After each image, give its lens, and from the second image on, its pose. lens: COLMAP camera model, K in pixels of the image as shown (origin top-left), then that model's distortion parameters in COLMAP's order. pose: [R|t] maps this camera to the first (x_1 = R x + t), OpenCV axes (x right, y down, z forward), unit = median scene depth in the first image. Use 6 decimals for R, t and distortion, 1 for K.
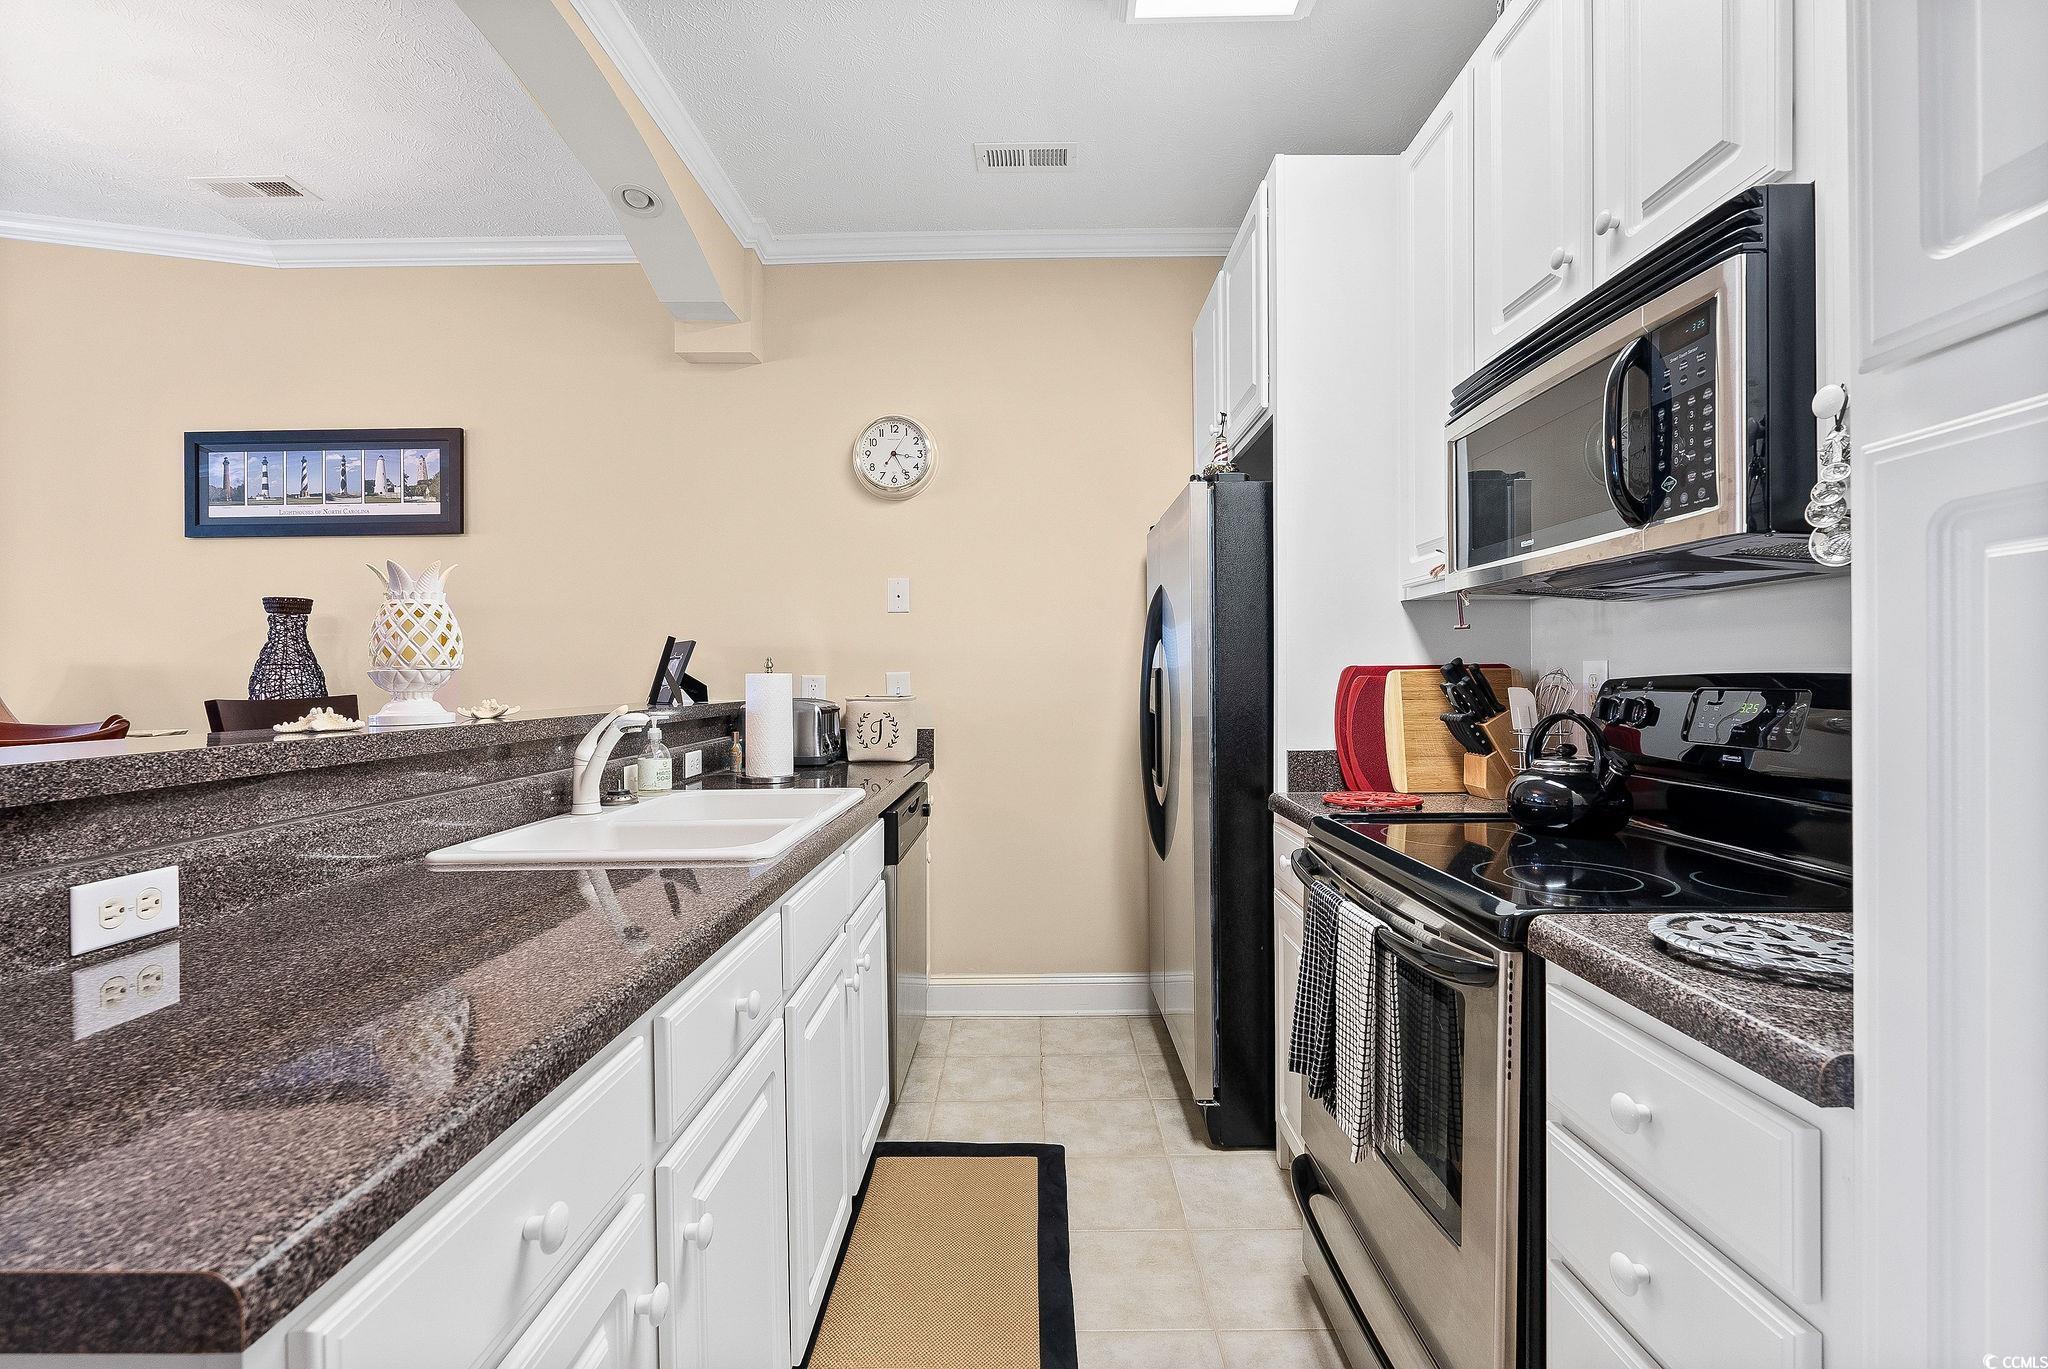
lens RADIAL K [[909.6, 0, 1024.1], [0, 909.6, 673.8], [0, 0, 1]] dist [-0.002471, -0.000217]
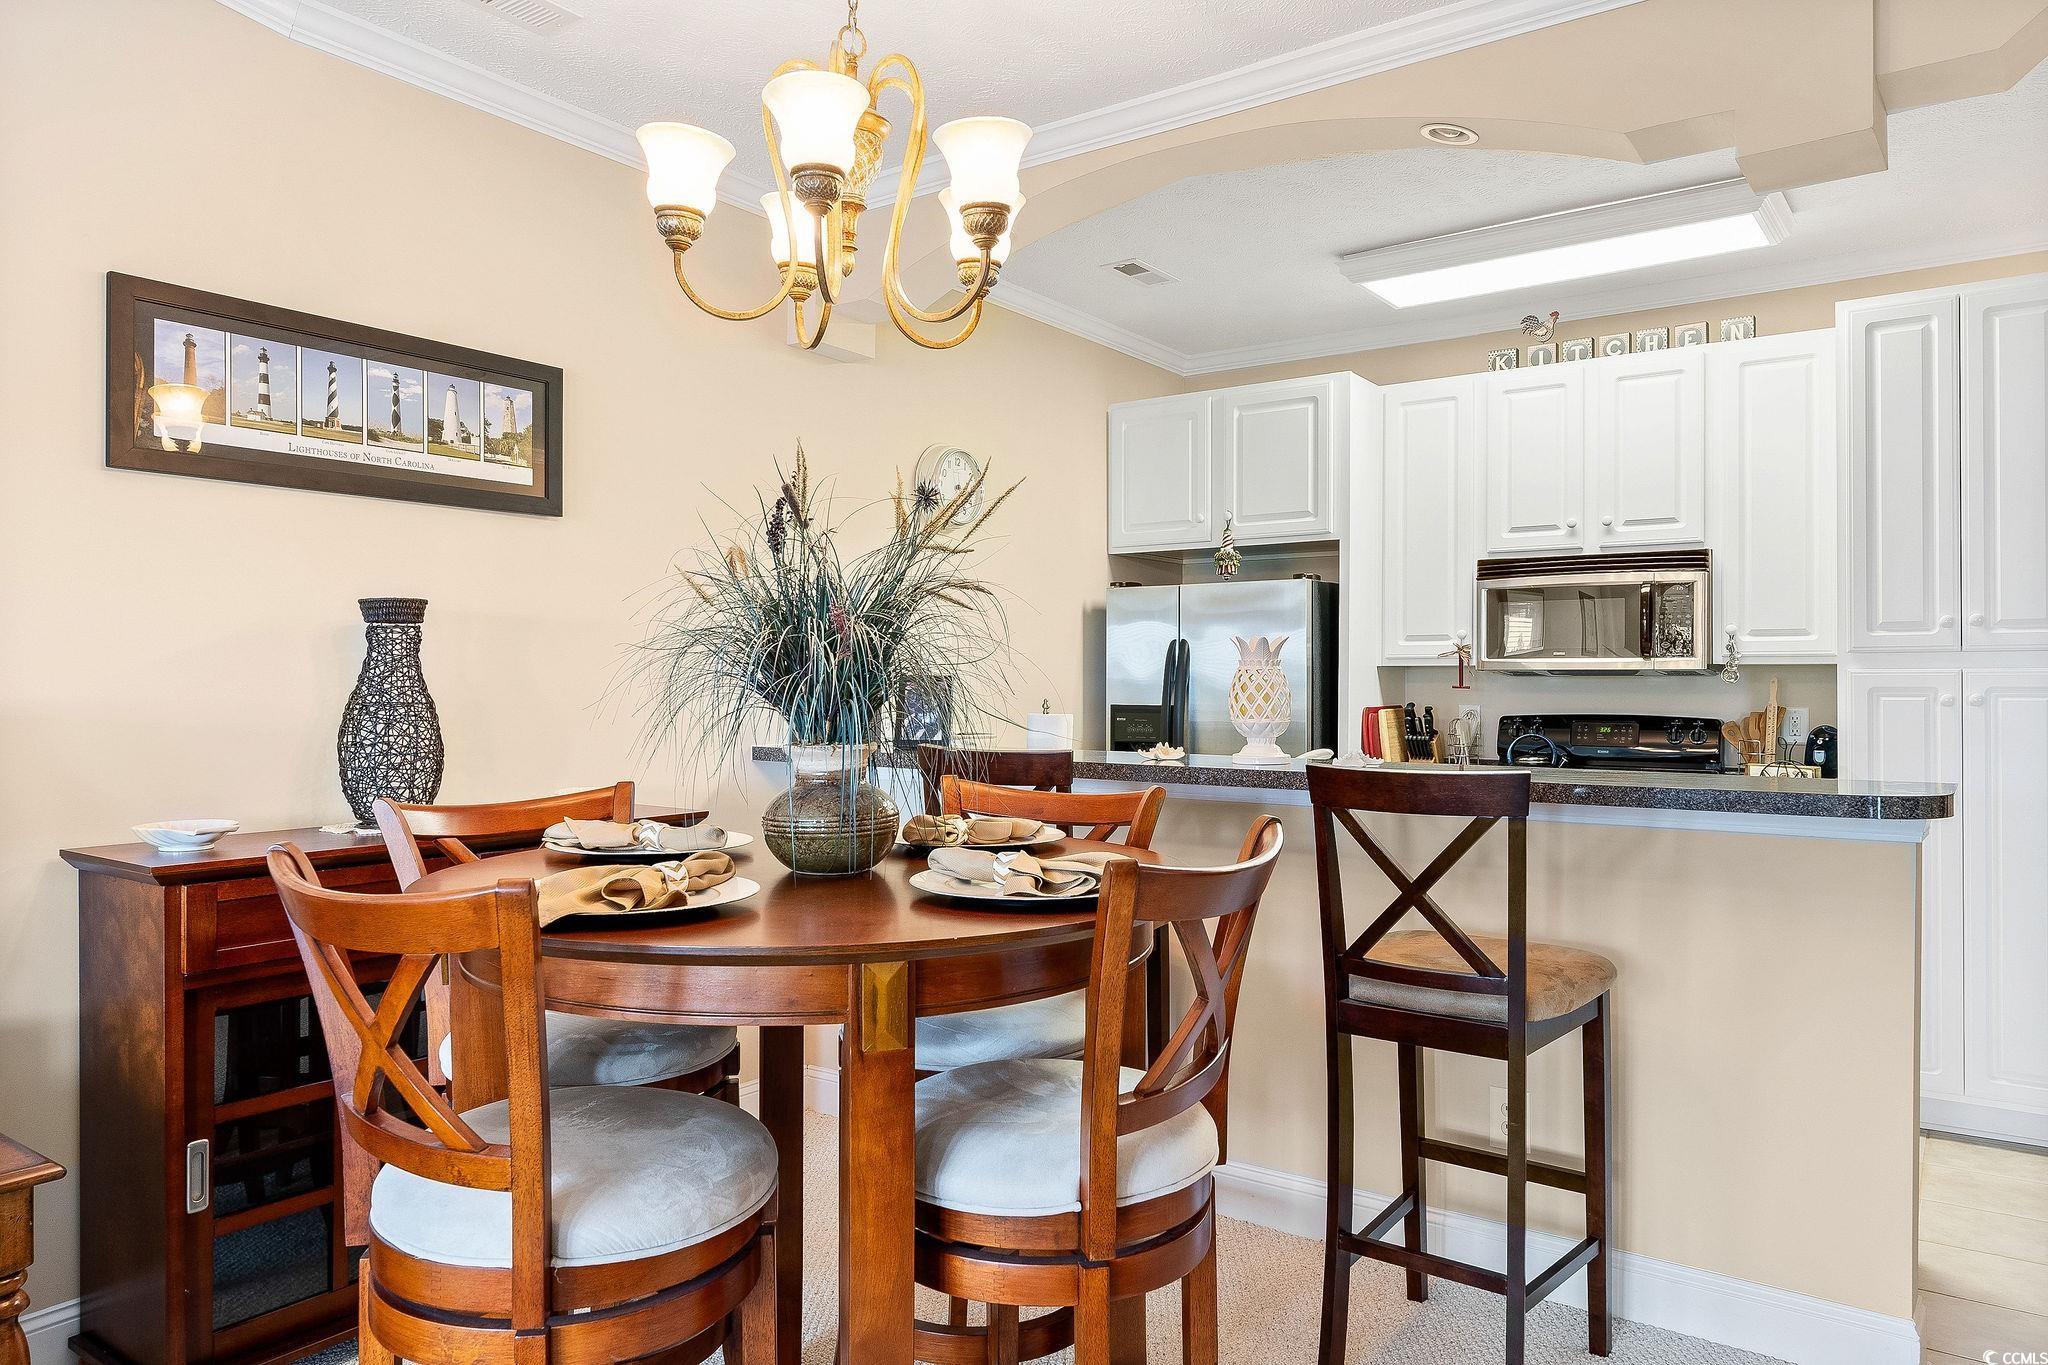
lens RADIAL K [[1357.2, 0, 1024.0], [0, 1357.2, 682.5], [0, 0, 1]] dist [0.000879, -0.000630]
pose [[0.573574, 0.008239, 0.819113, -1.274658], [-0.009077, 0.999952, -0.003703, -0.024879], [-0.819104, -0.005311, 0.573621, 0.095841]]
